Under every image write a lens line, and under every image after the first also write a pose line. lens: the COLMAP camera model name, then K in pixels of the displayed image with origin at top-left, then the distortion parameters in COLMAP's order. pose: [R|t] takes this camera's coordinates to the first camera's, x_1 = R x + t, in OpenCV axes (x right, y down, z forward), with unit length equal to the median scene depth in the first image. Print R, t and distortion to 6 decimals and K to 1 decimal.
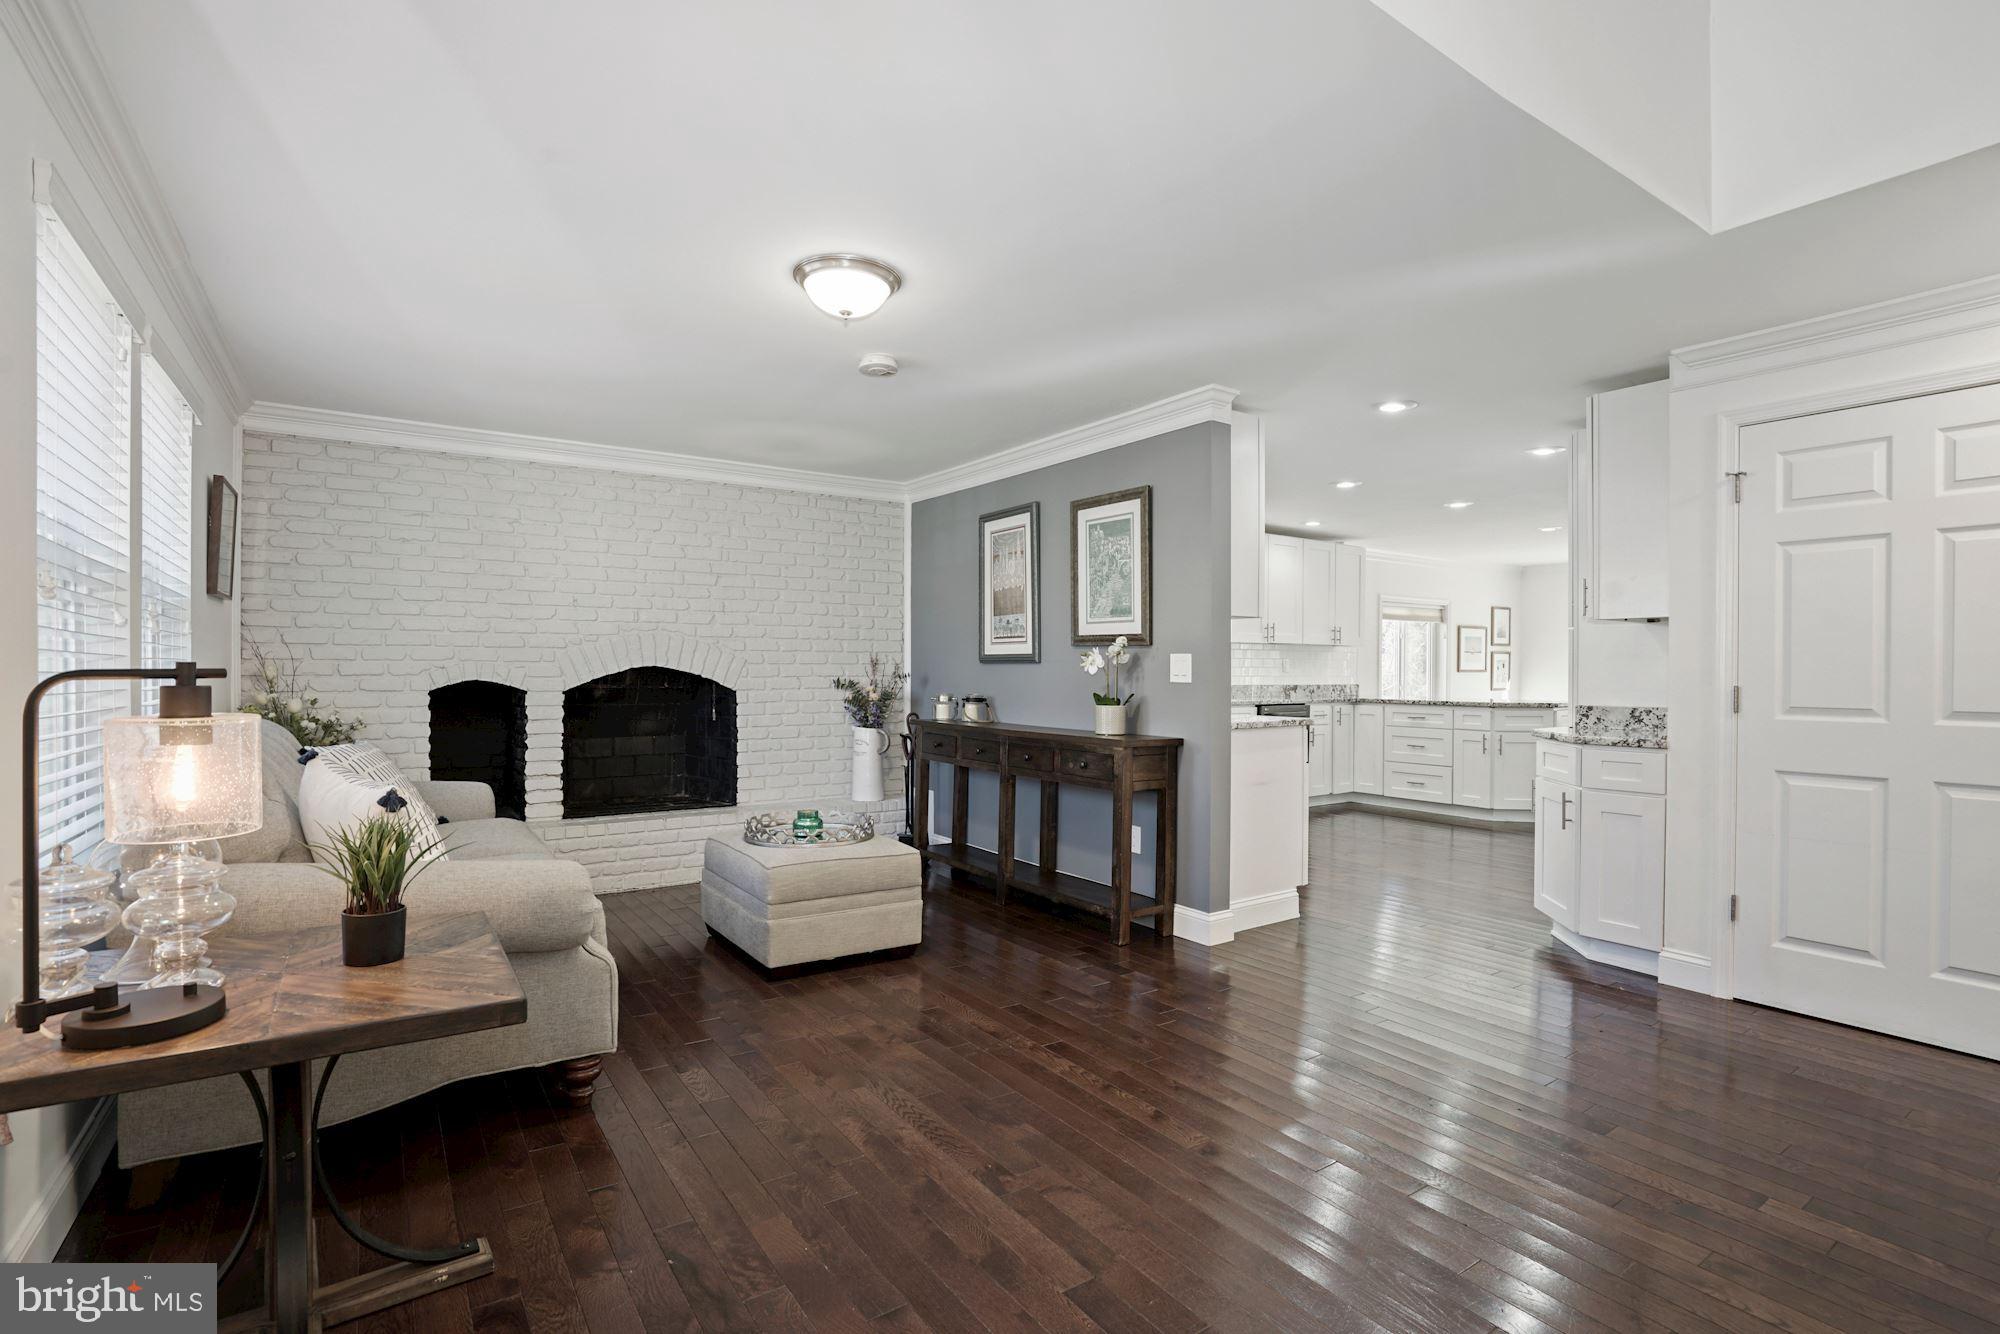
lens RADIAL K [[931.8, 0, 984.5], [0, 931.8, 668.4], [0, 0, 1]] dist [-0.038801, 0.001068]
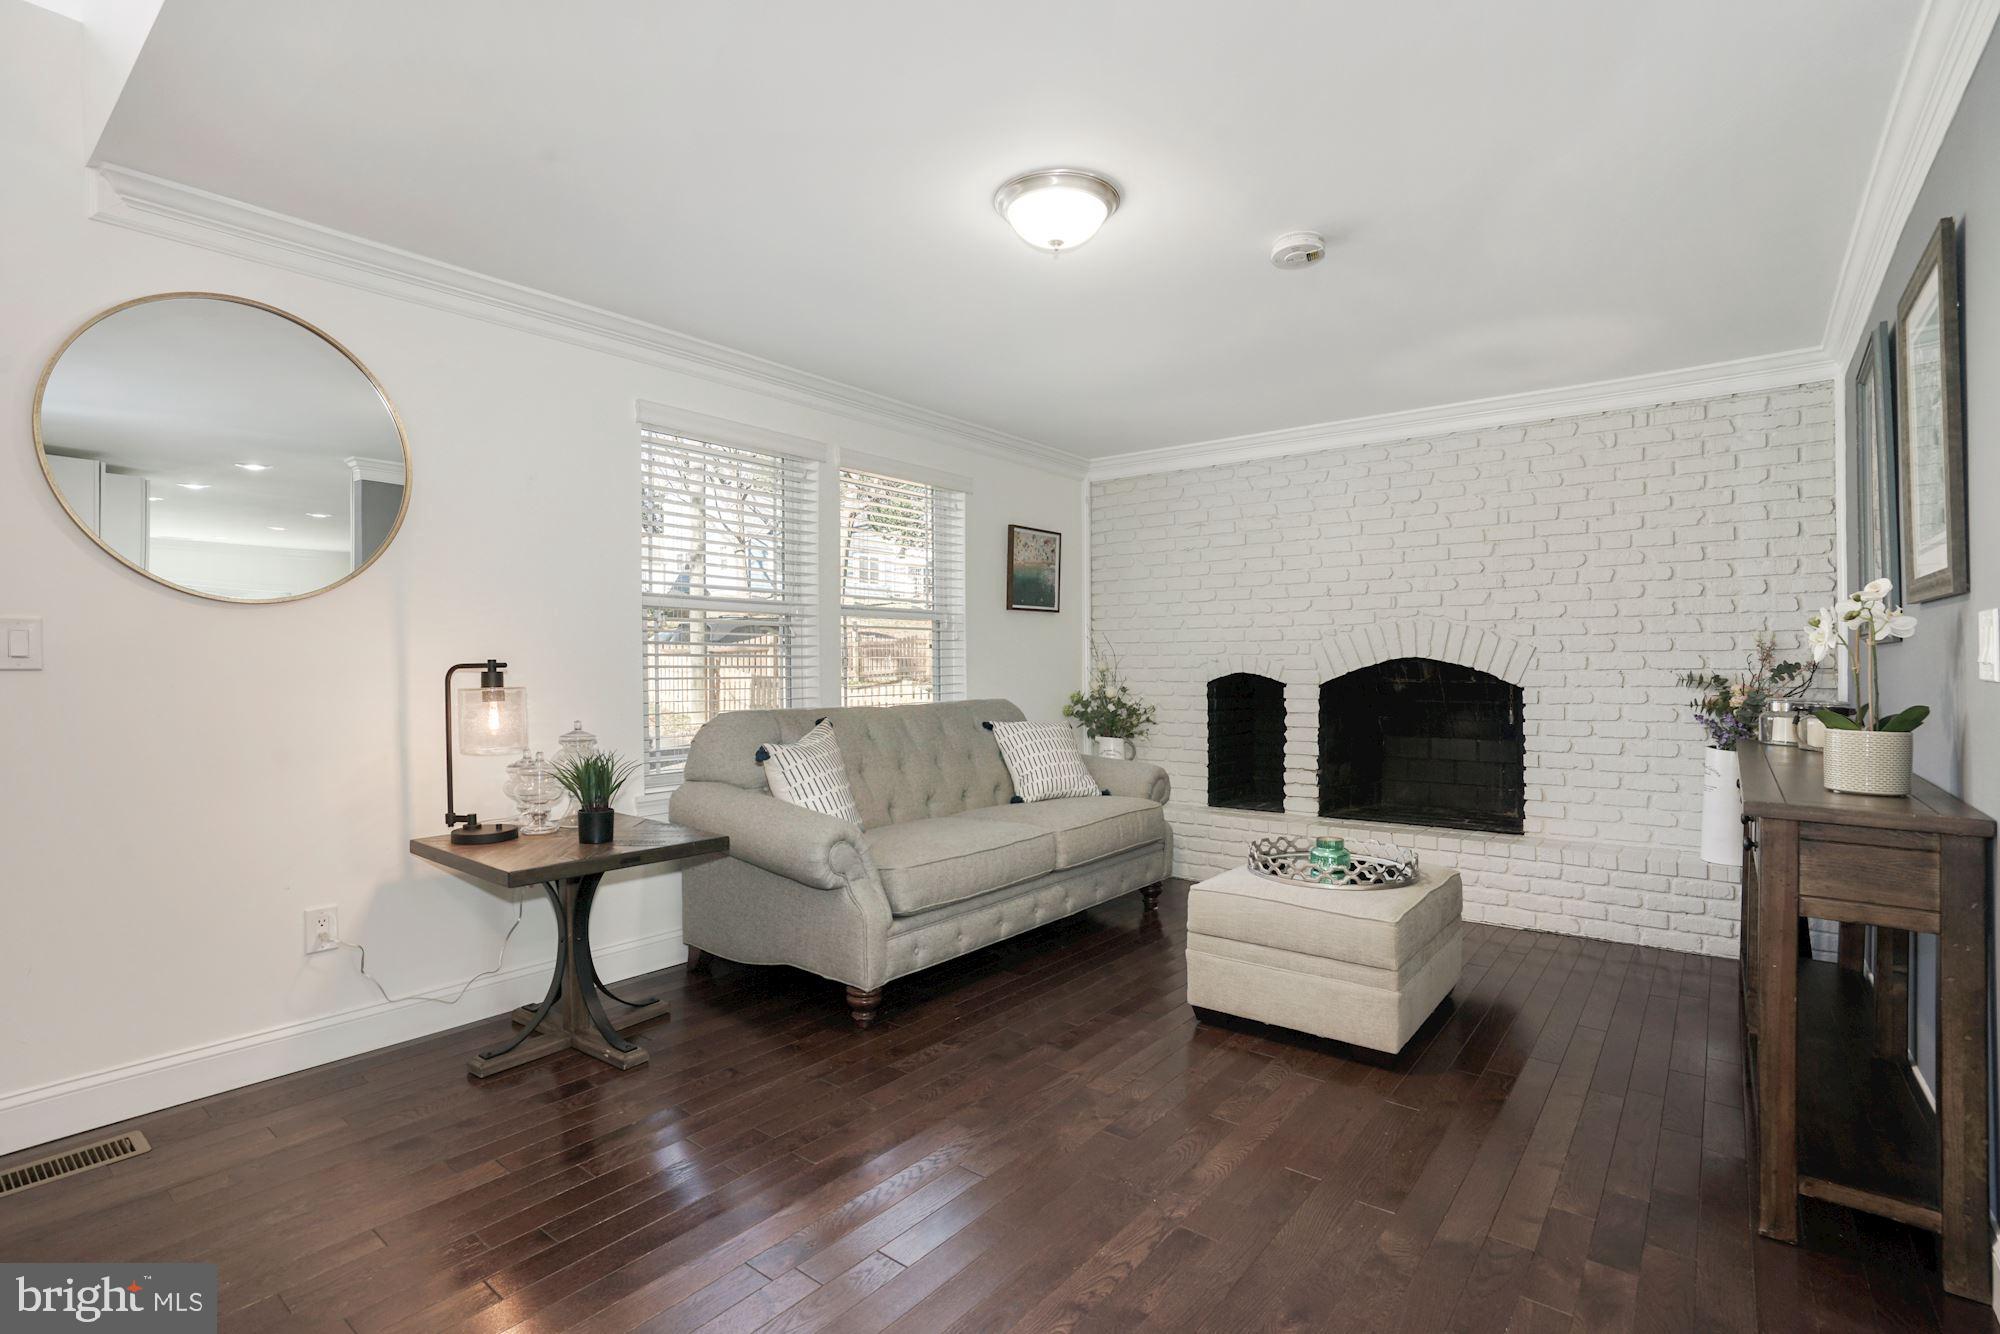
lens RADIAL K [[931.8, 0, 989.8], [0, 931.8, 661.3], [0, 0, 1]] dist [-0.038801, 0.001068]
pose [[0.304530, -0.006732, -0.952479, 0.365978], [0.005484, 0.999971, -0.005314, 0.003674], [0.952487, -0.003605, 0.304558, 0.377867]]
